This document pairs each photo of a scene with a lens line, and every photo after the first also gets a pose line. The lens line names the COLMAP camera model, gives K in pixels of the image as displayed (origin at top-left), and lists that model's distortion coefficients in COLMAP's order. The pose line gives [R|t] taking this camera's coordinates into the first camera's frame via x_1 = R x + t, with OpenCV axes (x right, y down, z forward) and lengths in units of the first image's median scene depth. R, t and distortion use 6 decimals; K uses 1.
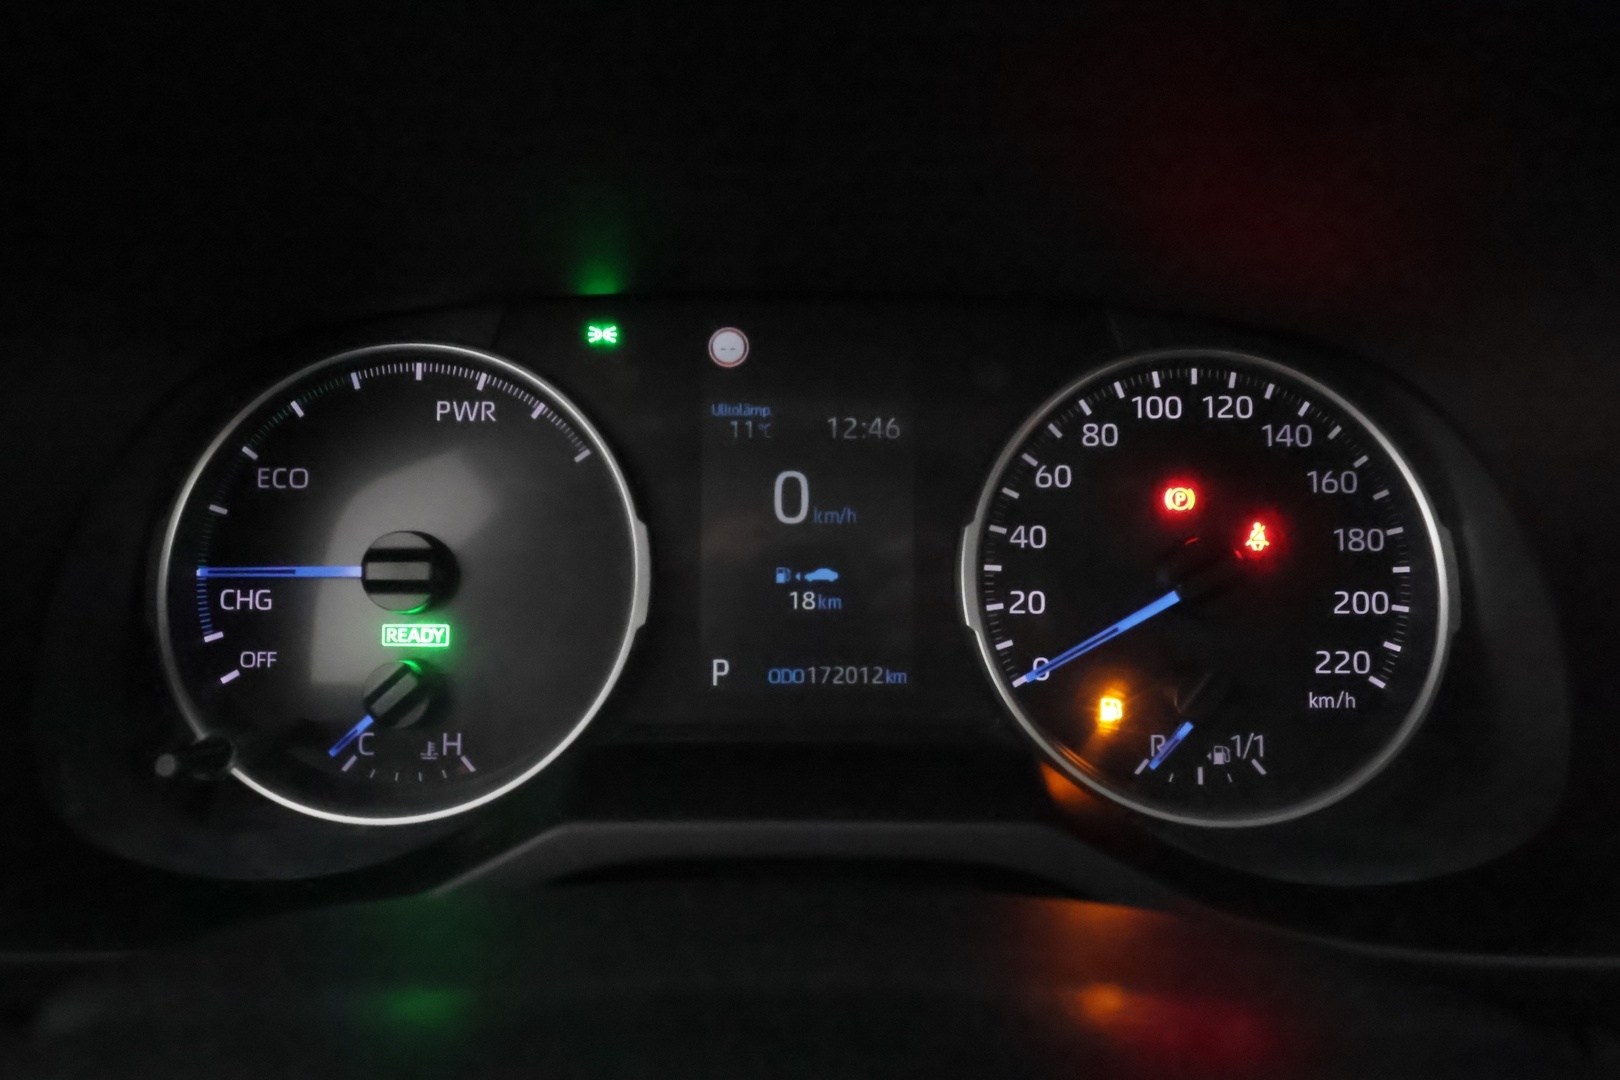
lens RADIAL K [[1305.3, 0, 810.0], [0, 1305.3, 540.0], [0, 0, 1]] dist [0.006004, -0.011418]
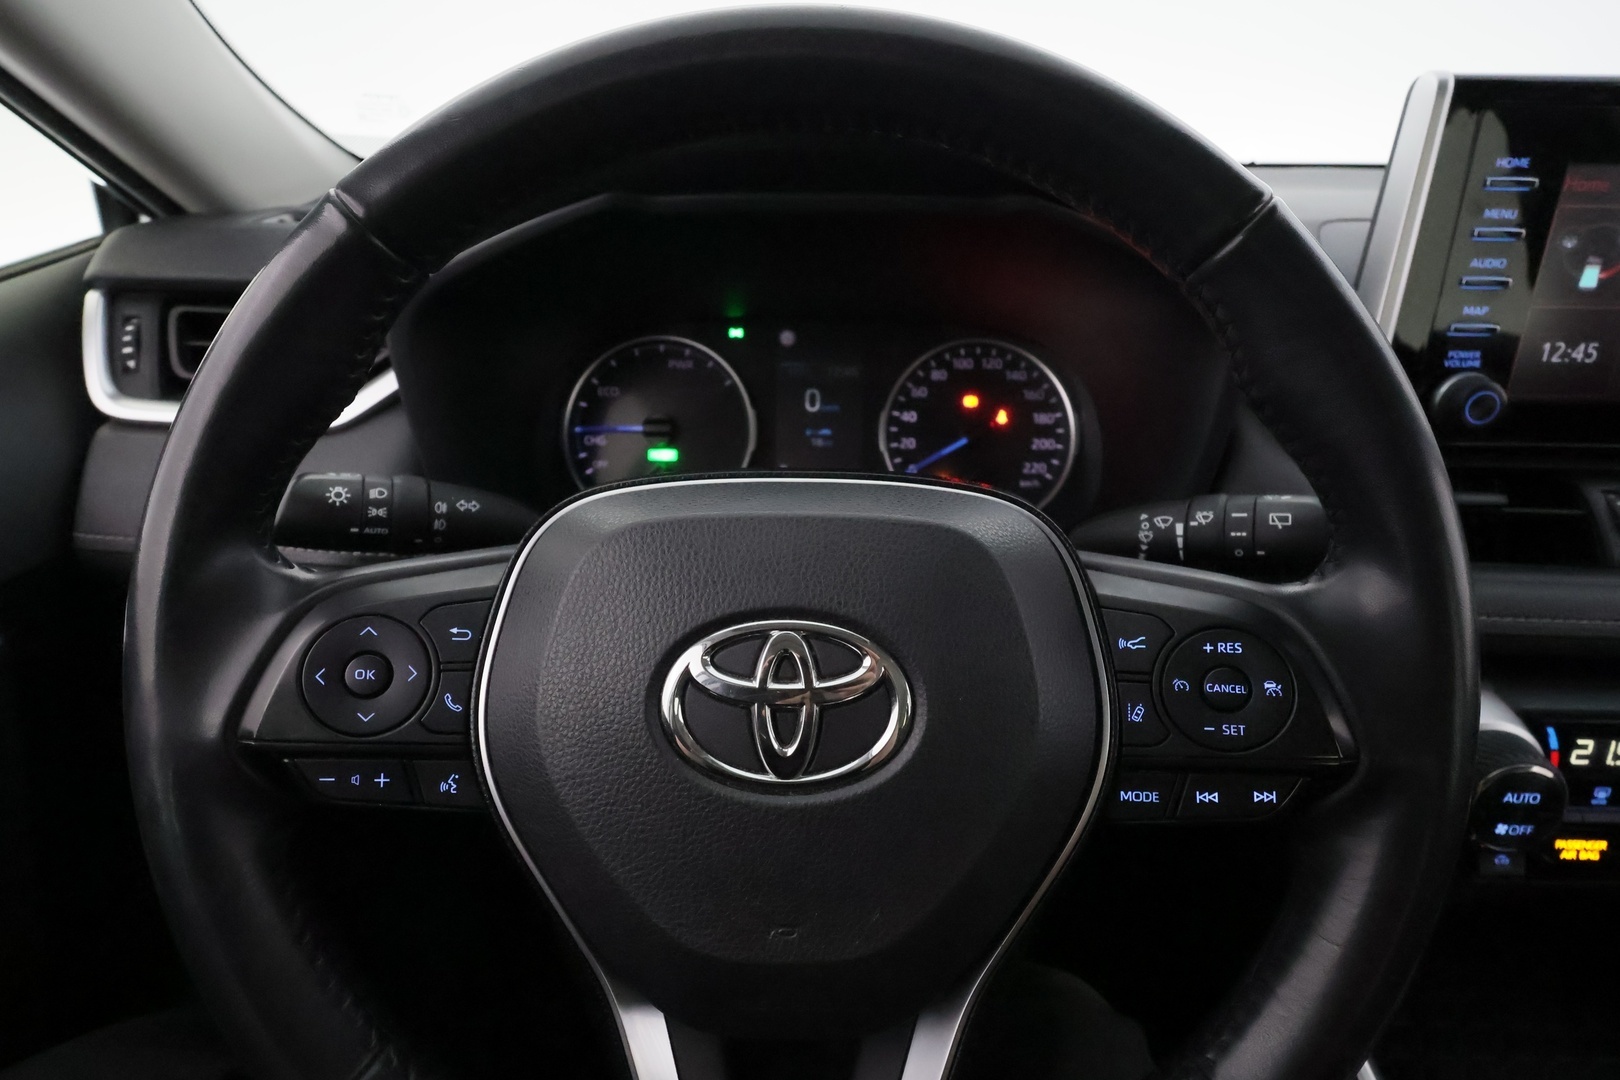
lens RADIAL K [[890.4, 0, 810.0], [0, 890.4, 540.0], [0, 0, 1]] dist [0.004093, 0.001995]
pose [[0.999663, 0.007556, -0.024815, 0.024741], [-0.005104, 0.995230, 0.097424, 0.066617], [0.025433, -0.097264, 0.994934, -0.702741]]
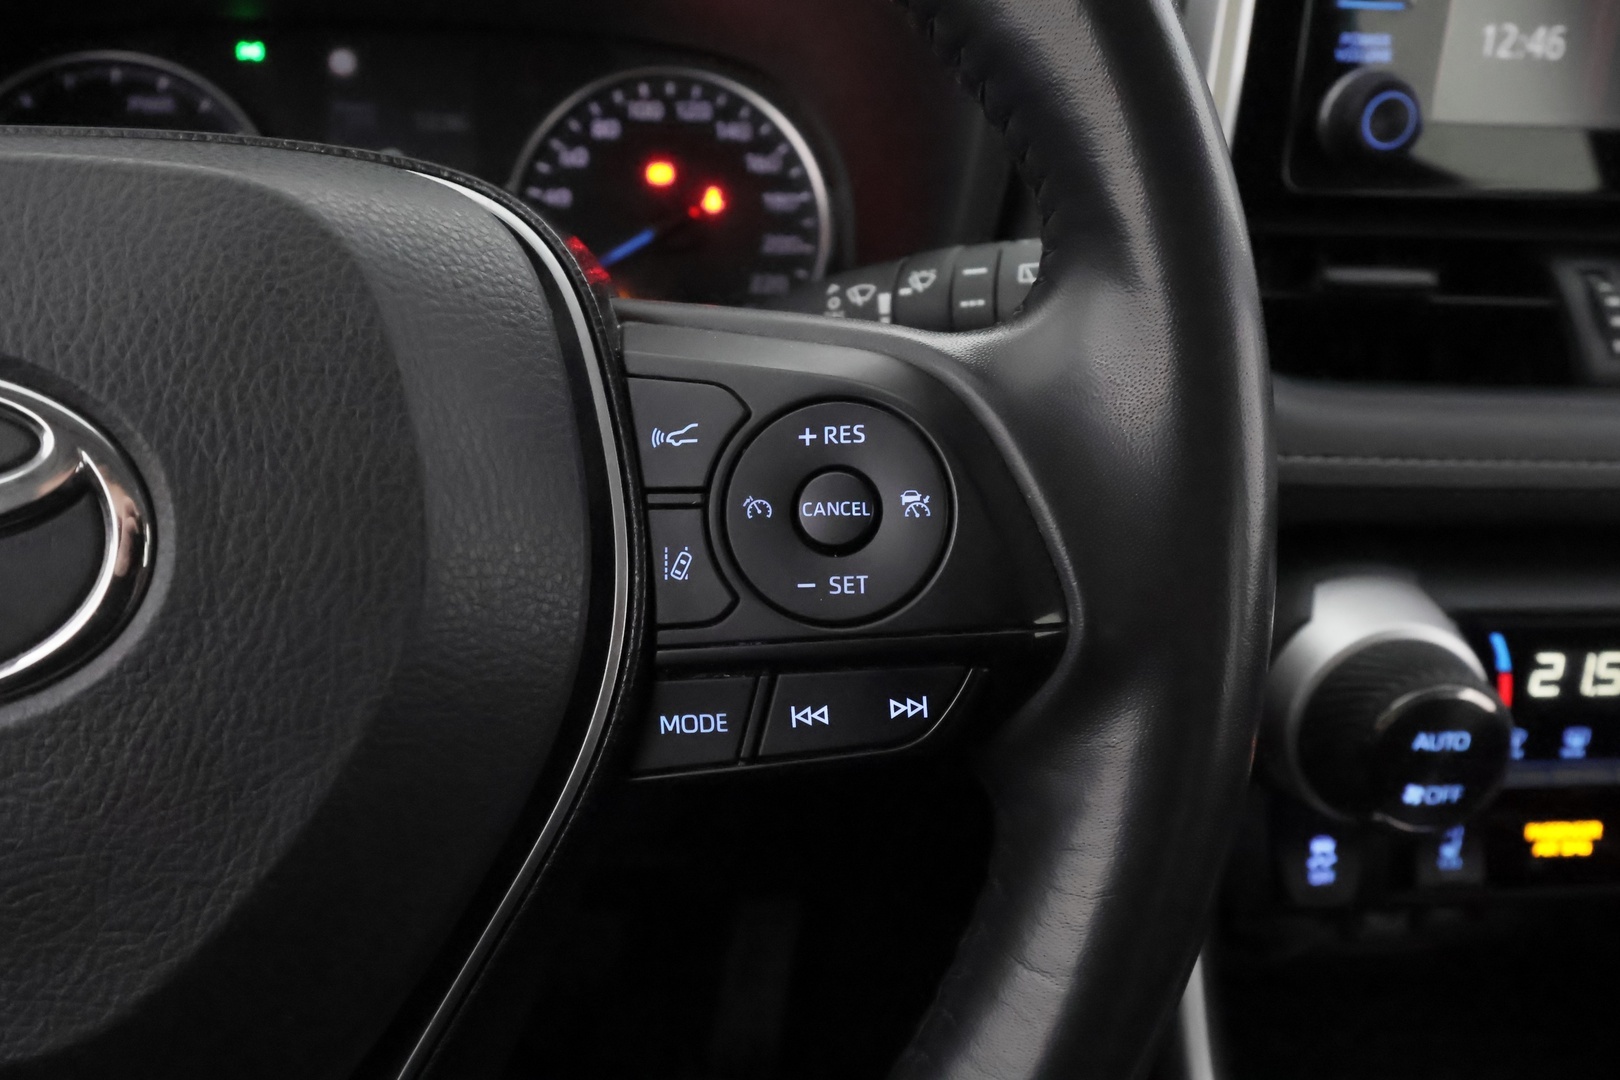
lens RADIAL K [[1305.3, 0, 810.0], [0, 1305.3, 540.0], [0, 0, 1]] dist [0.006004, -0.011418]
pose [[0.995046, -0.017066, 0.097935, 0.301723], [0.006019, 0.993689, 0.112006, 0.217933], [-0.099229, -0.110862, 0.988870, -0.529968]]
